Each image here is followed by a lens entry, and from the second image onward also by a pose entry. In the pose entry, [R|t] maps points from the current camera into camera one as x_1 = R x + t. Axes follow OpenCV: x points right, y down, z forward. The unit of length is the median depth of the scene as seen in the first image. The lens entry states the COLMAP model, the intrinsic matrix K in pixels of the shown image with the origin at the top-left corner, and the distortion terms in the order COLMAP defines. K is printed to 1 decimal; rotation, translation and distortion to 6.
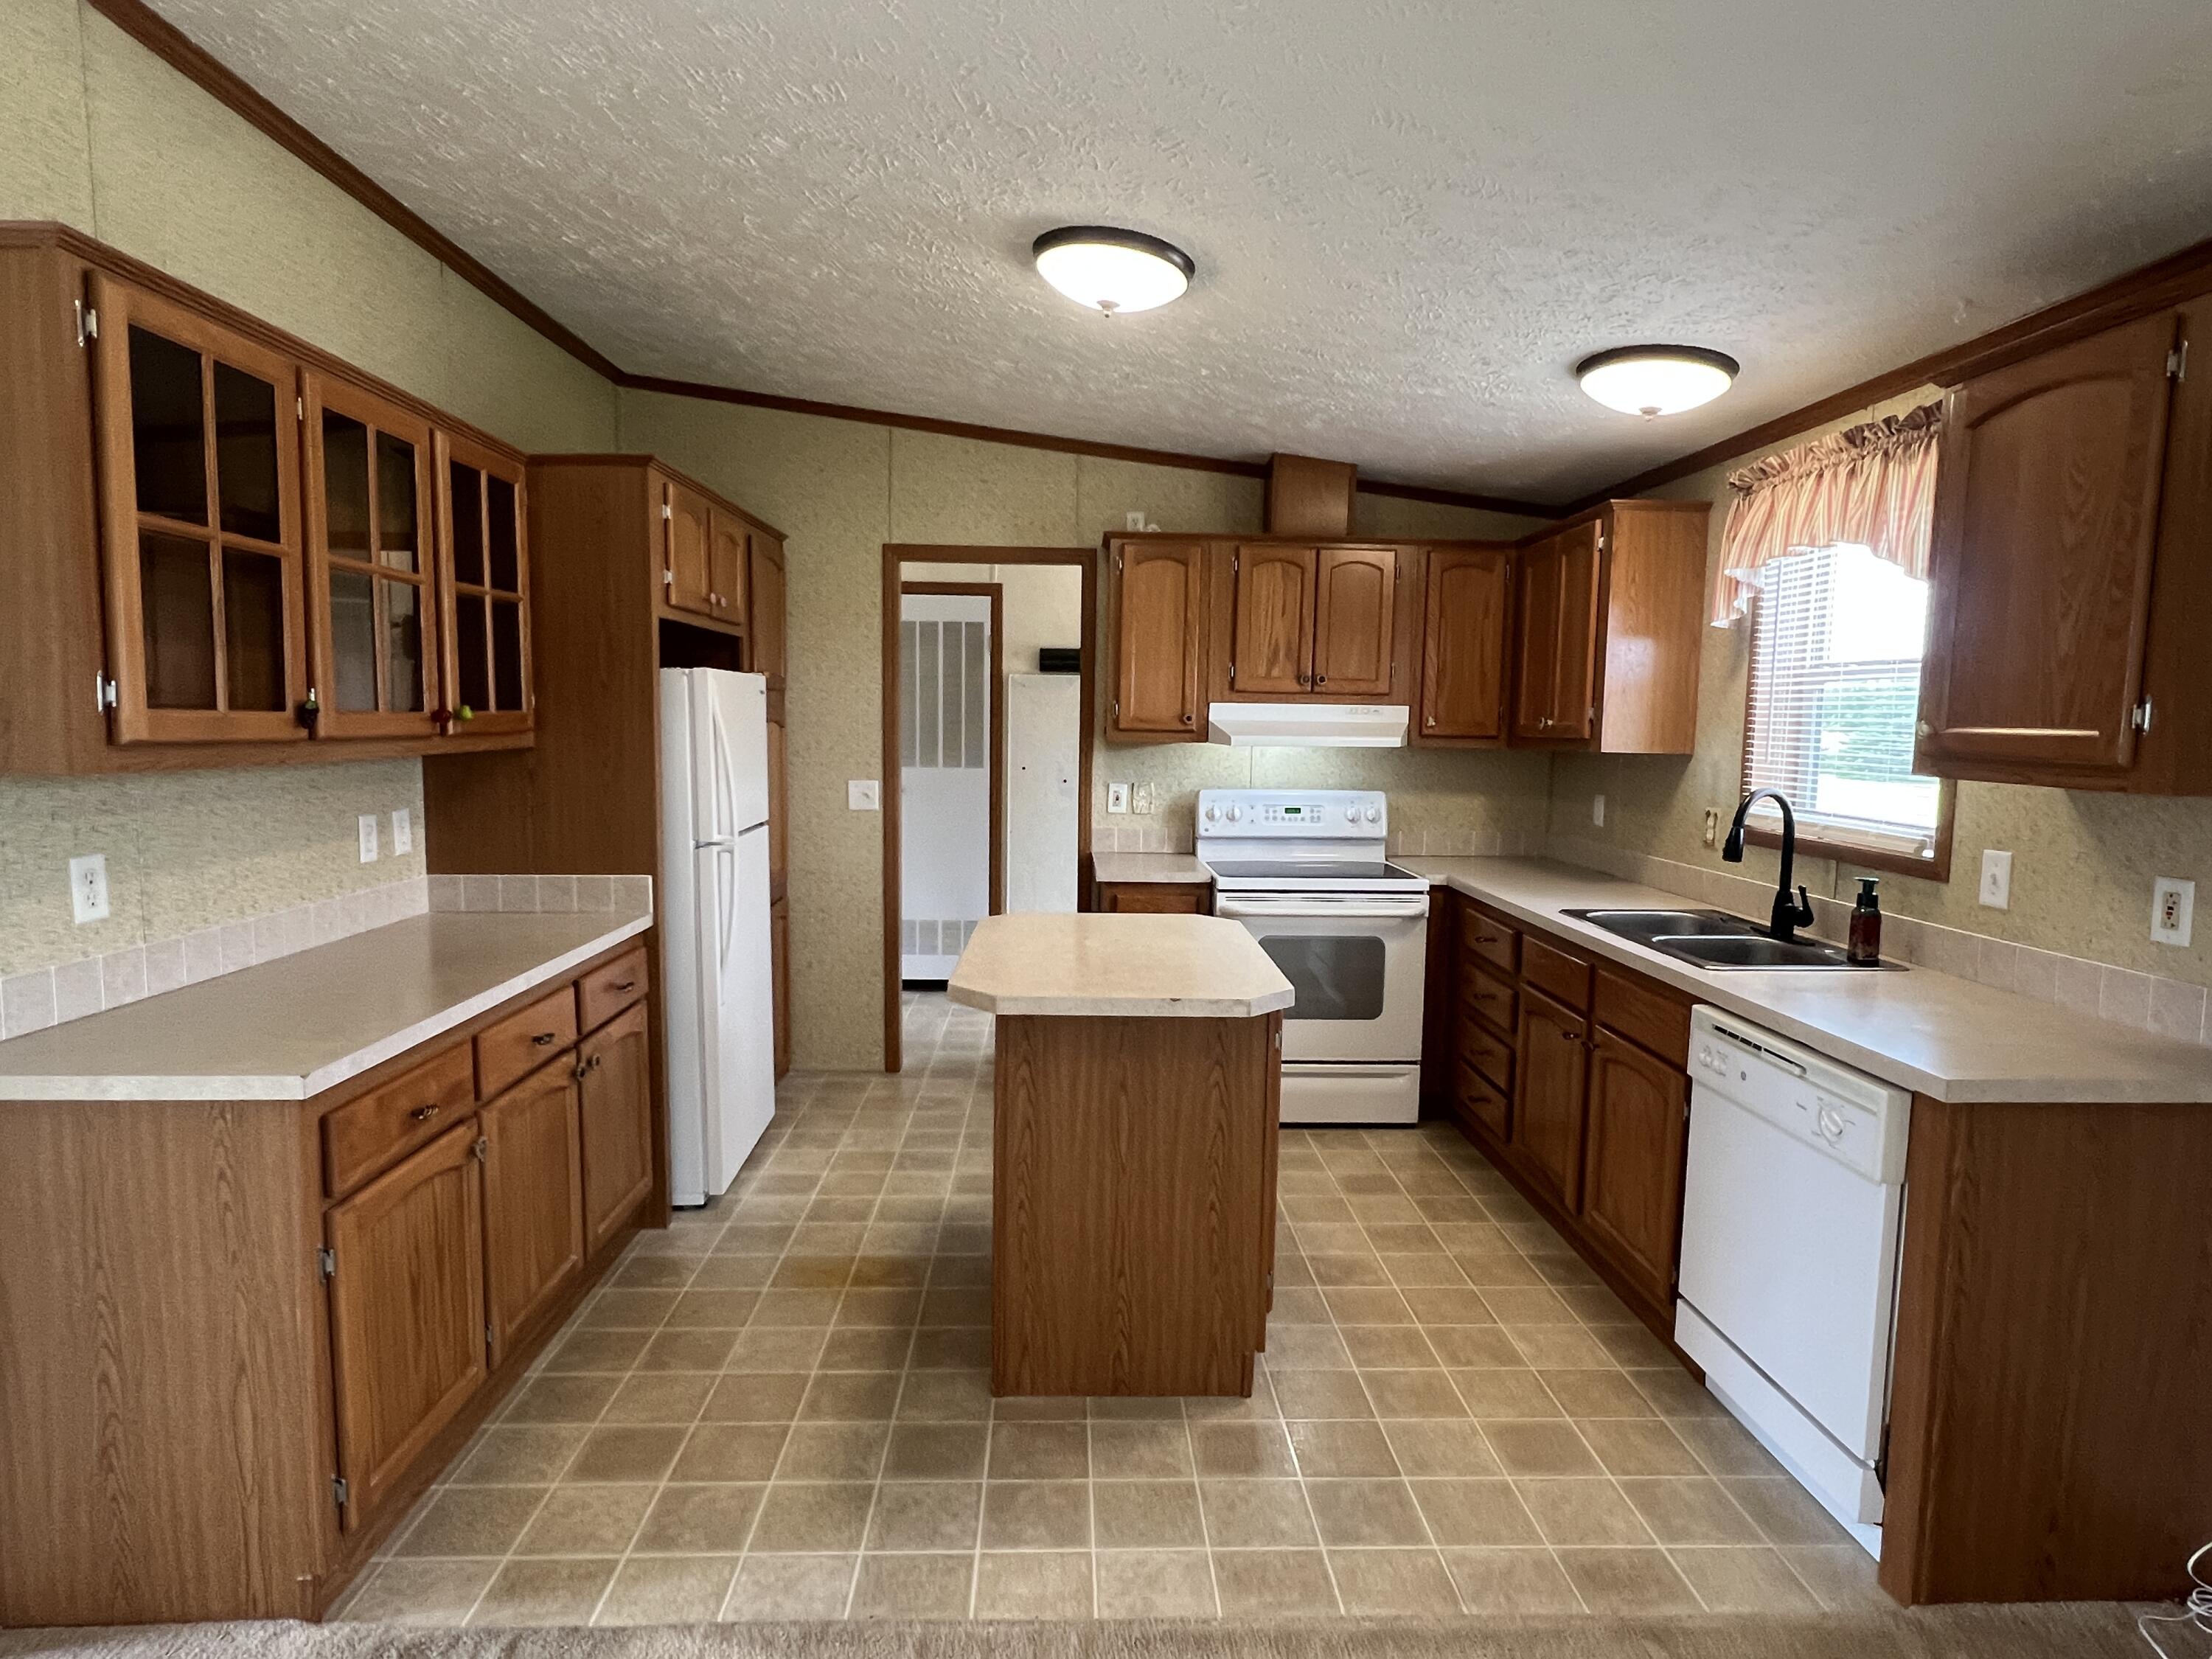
lens RADIAL K [[1193.8, 0, 1102.2], [0, 1193.8, 842.2], [0, 0, 1]] dist [-0.000708, 0.000601]
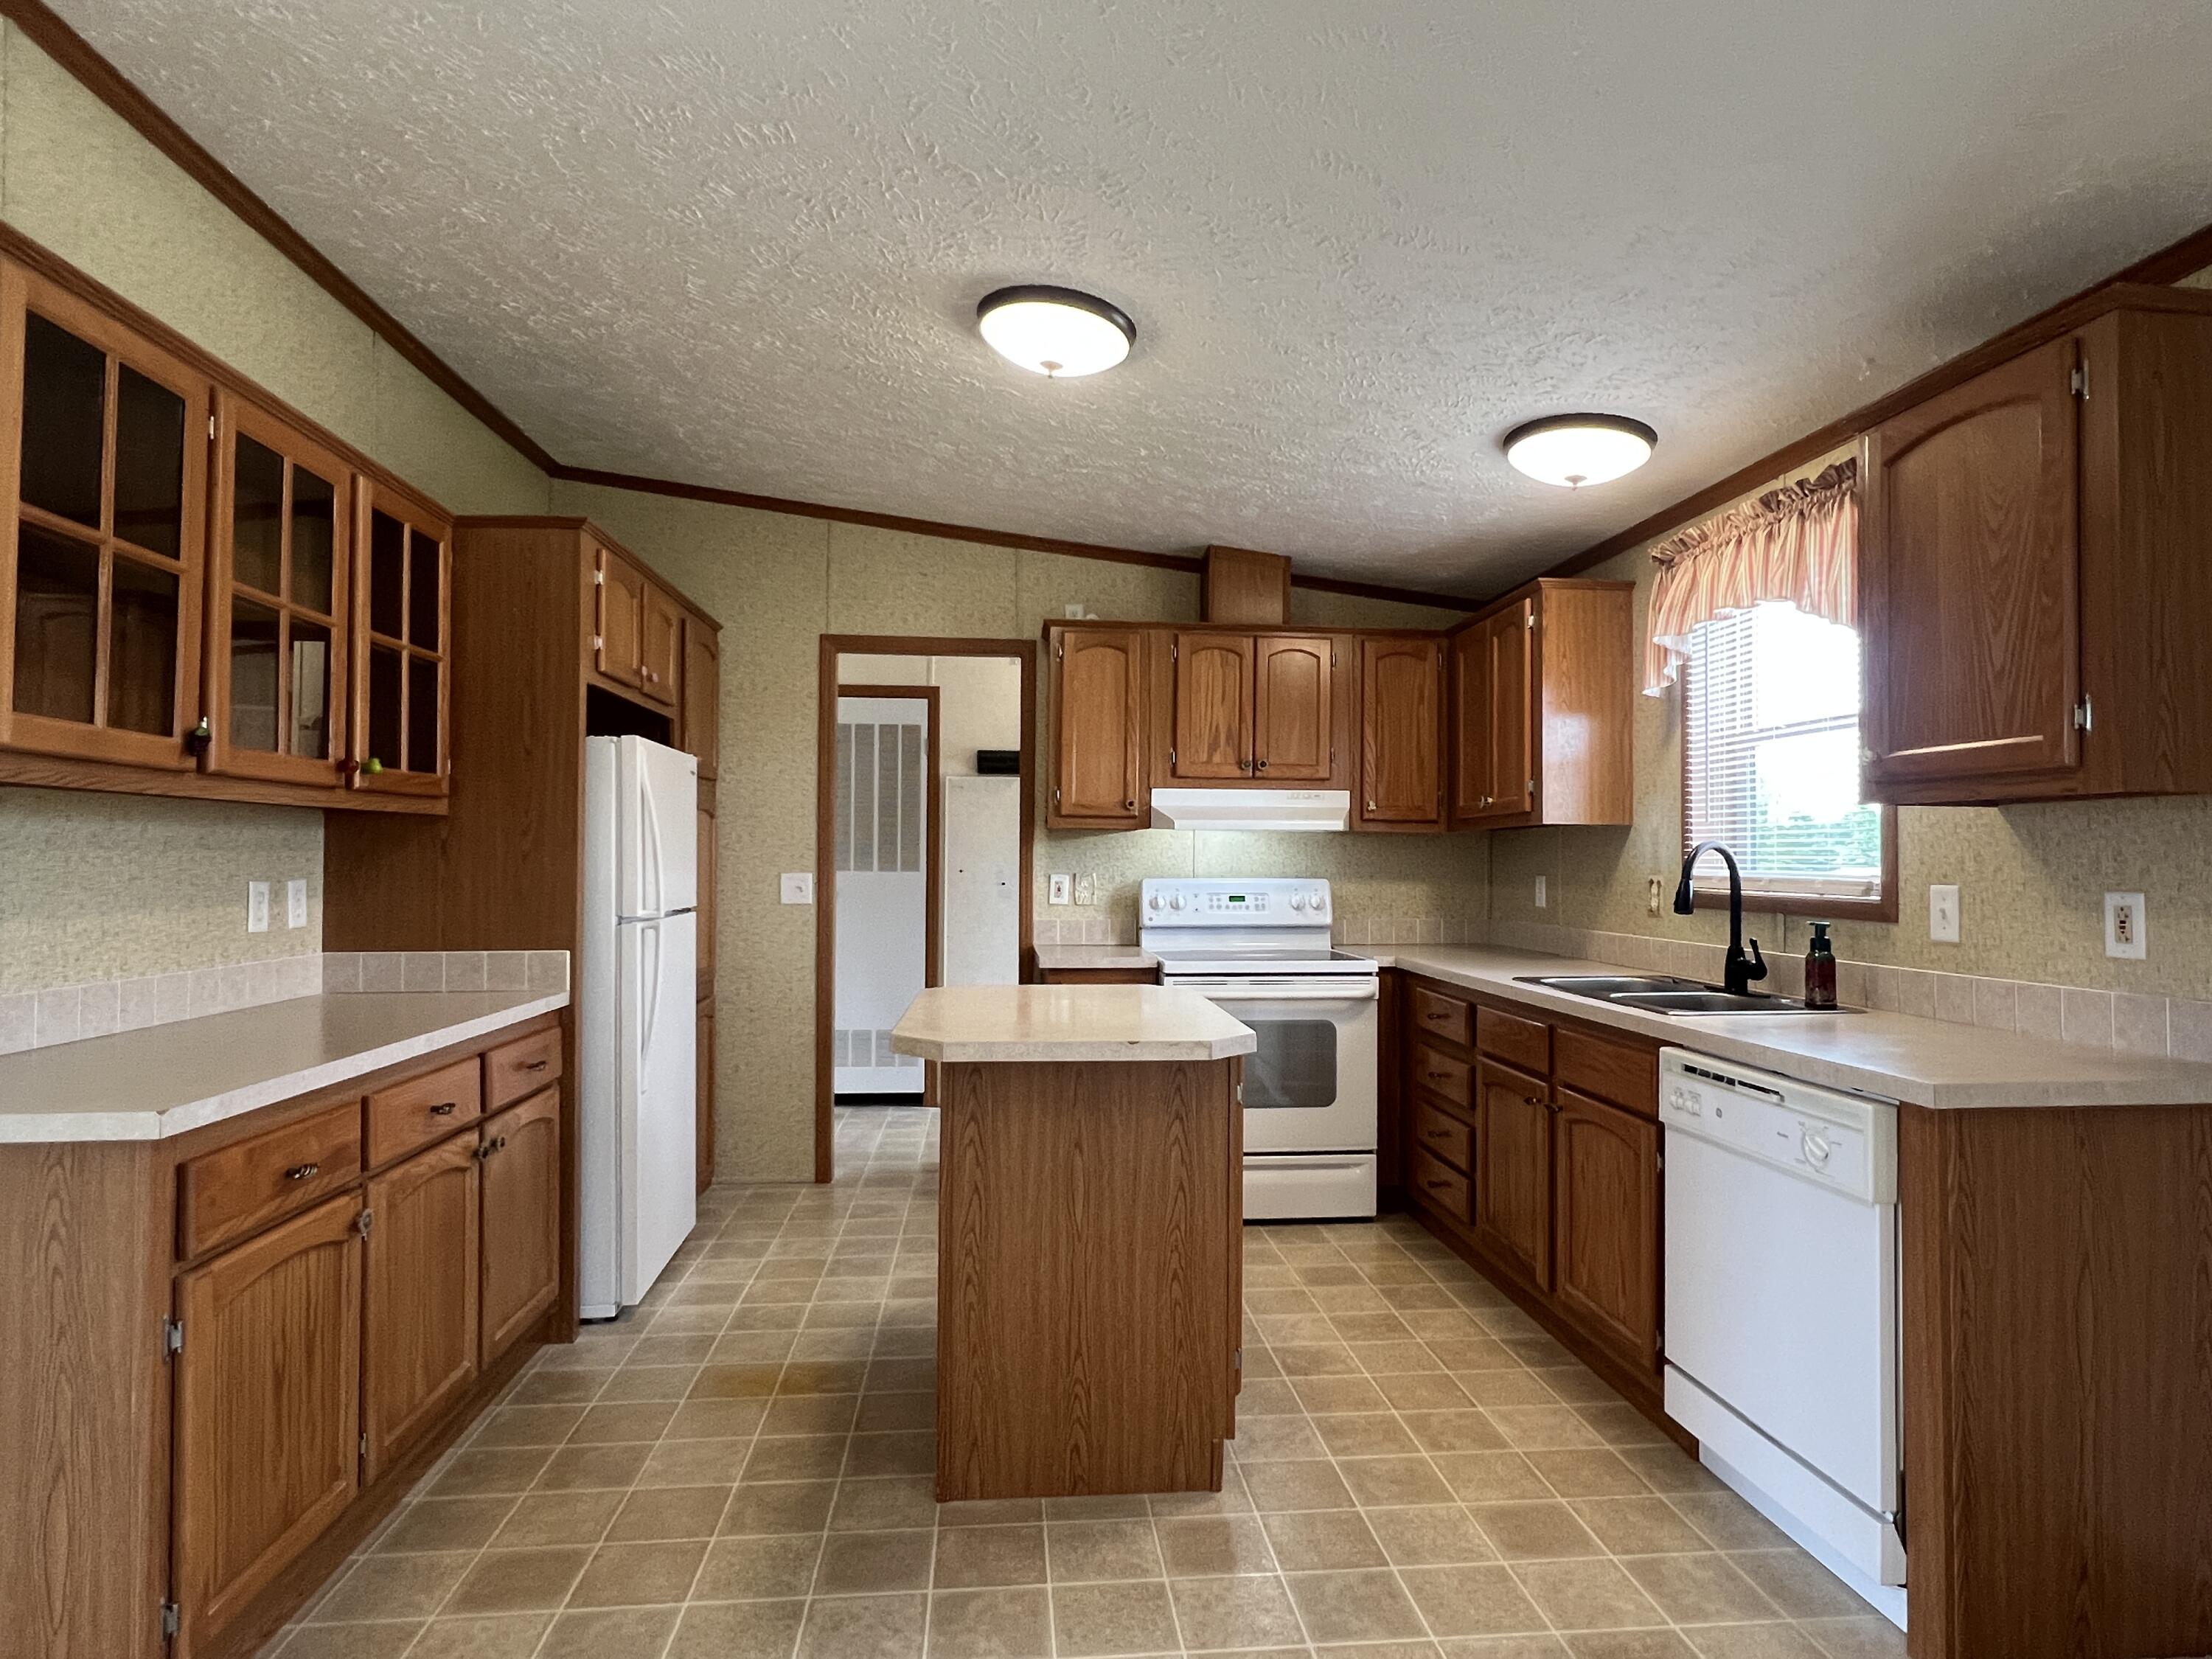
lens RADIAL K [[1193.5, 0, 1105.7], [0, 1193.5, 848.9], [0, 0, 1]] dist [-0.002350, 0.001540]
pose [[0.998143, -0.008890, 0.060261, -0.012680], [0.015712, 0.993391, -0.113701, 0.068051], [-0.058852, 0.114436, 0.991686, 0.035772]]
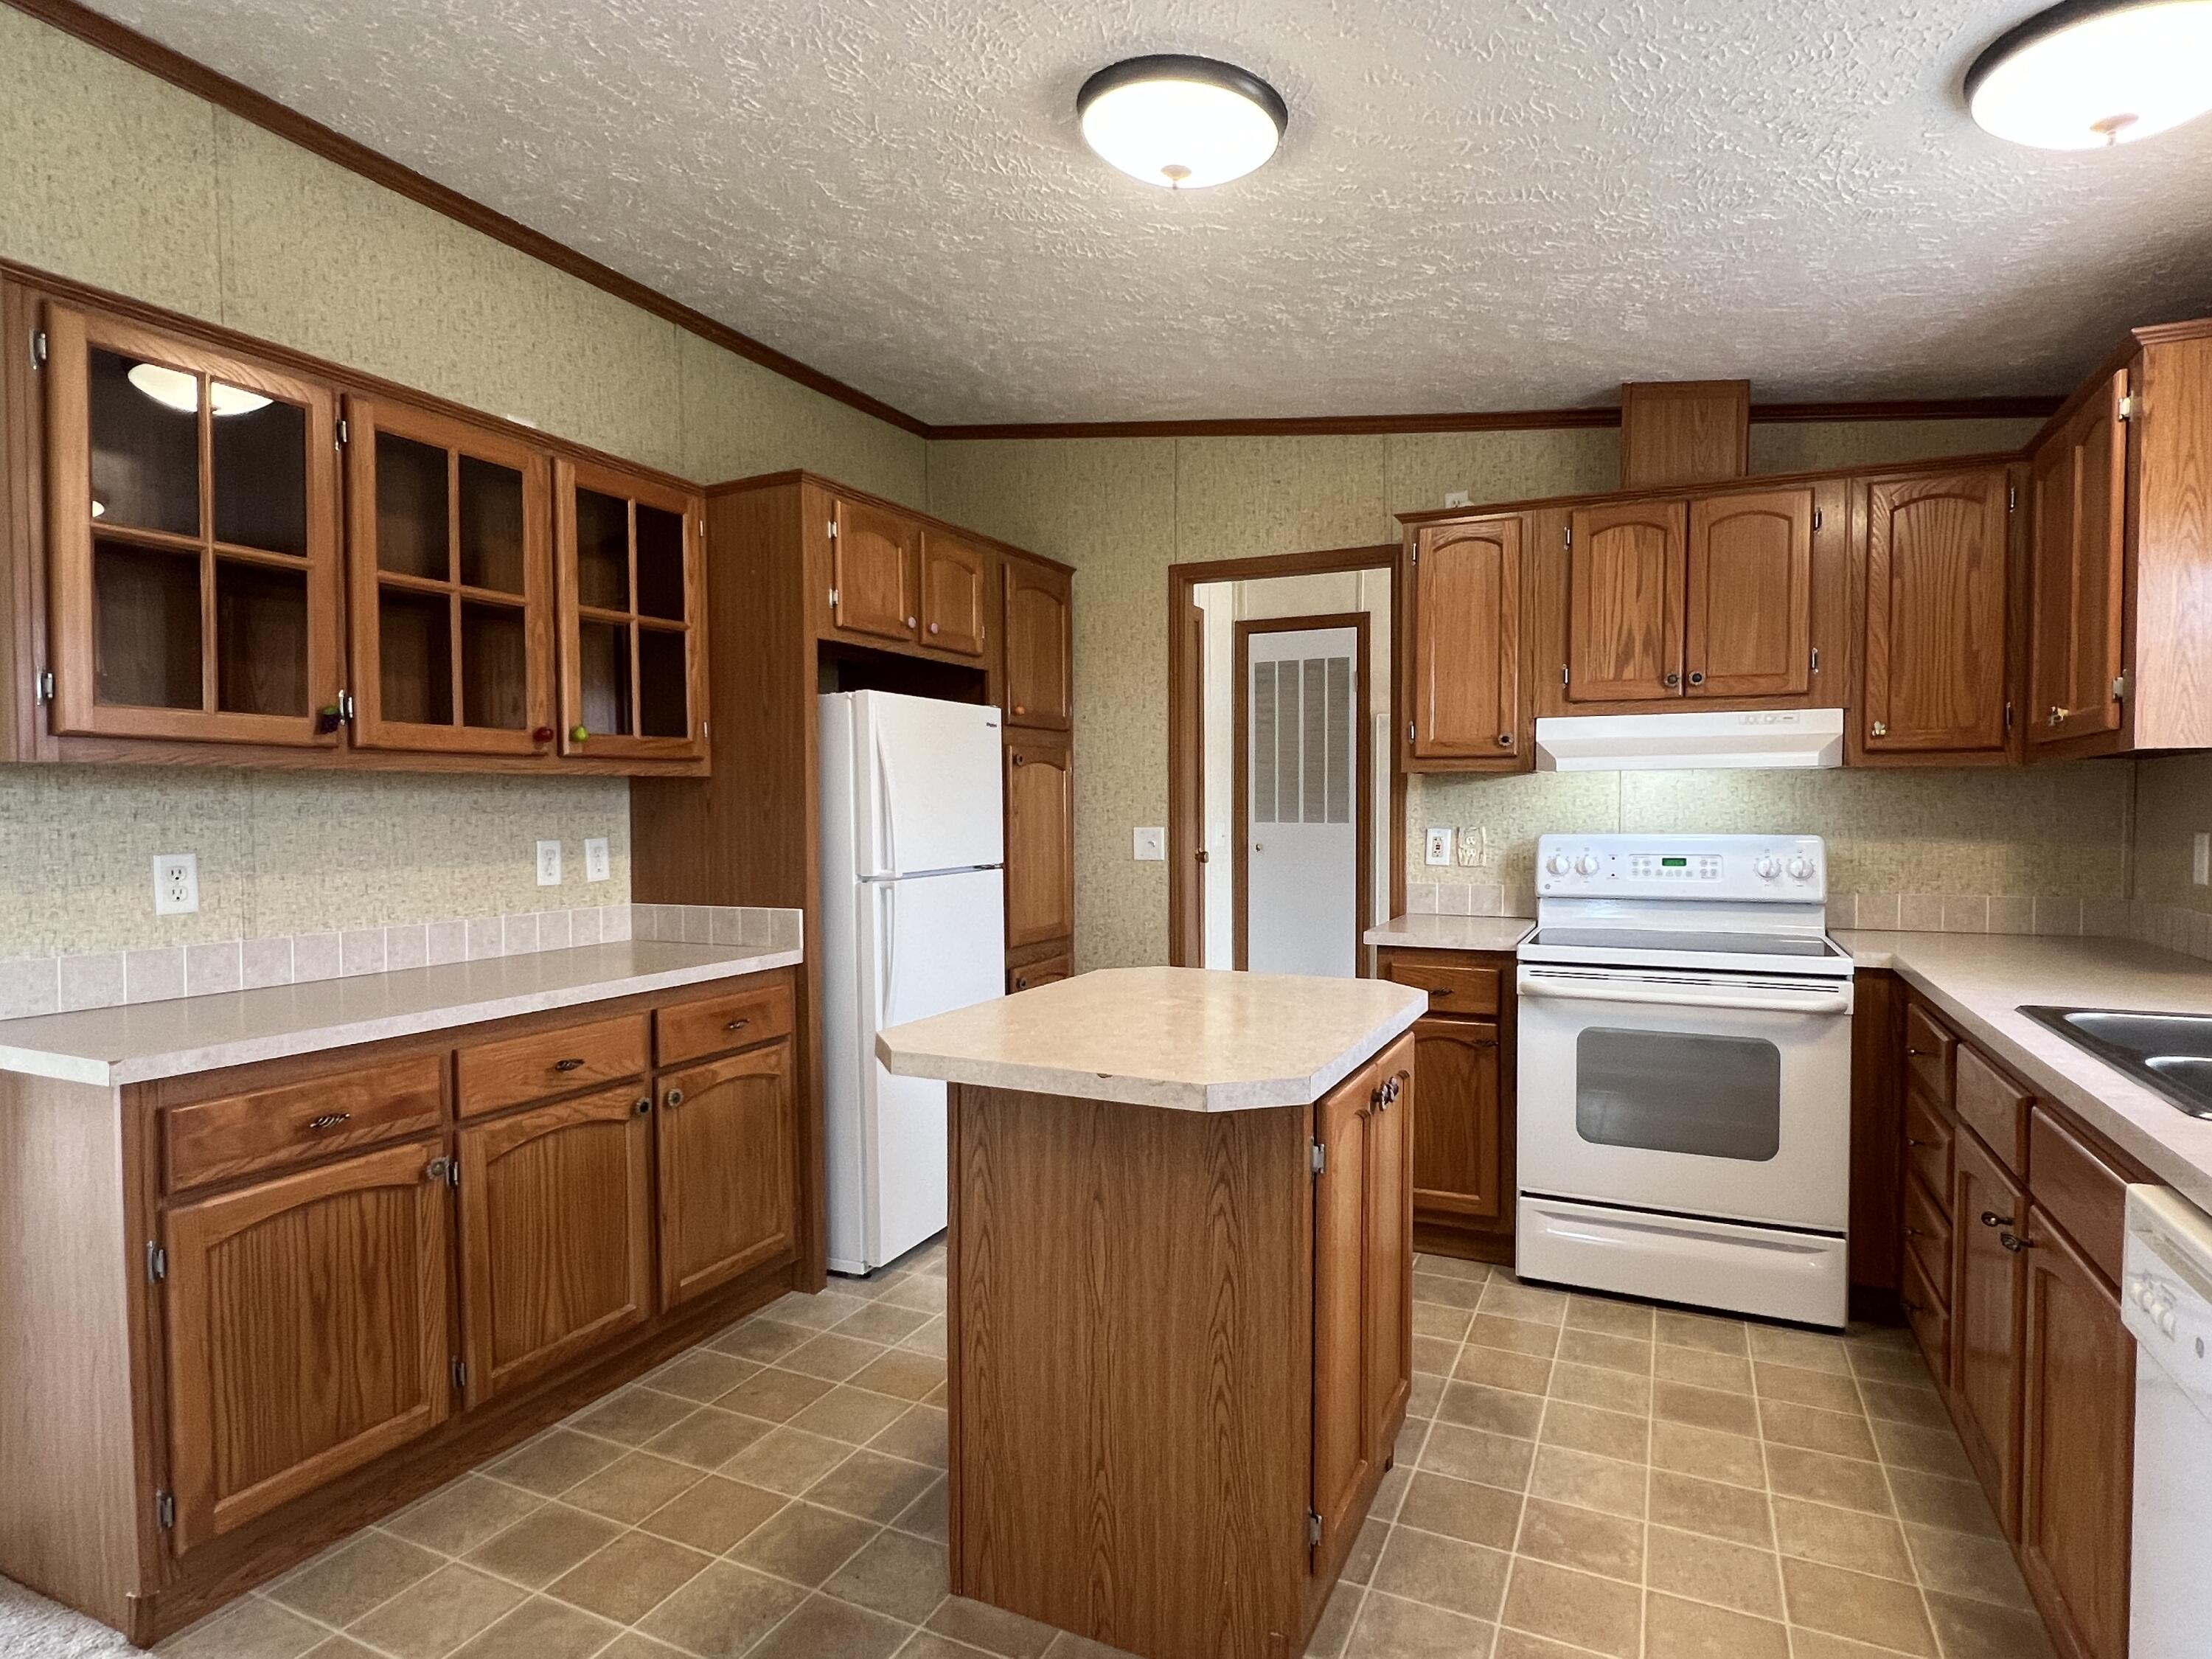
lens RADIAL K [[1193.5, 0, 1105.7], [0, 1193.5, 848.9], [0, 0, 1]] dist [-0.002350, 0.001540]
pose [[0.886907, -0.001632, -0.461944, 0.298495], [-0.030784, 0.997562, -0.062627, 0.035077], [0.460920, 0.069765, 0.884695, 0.300725]]
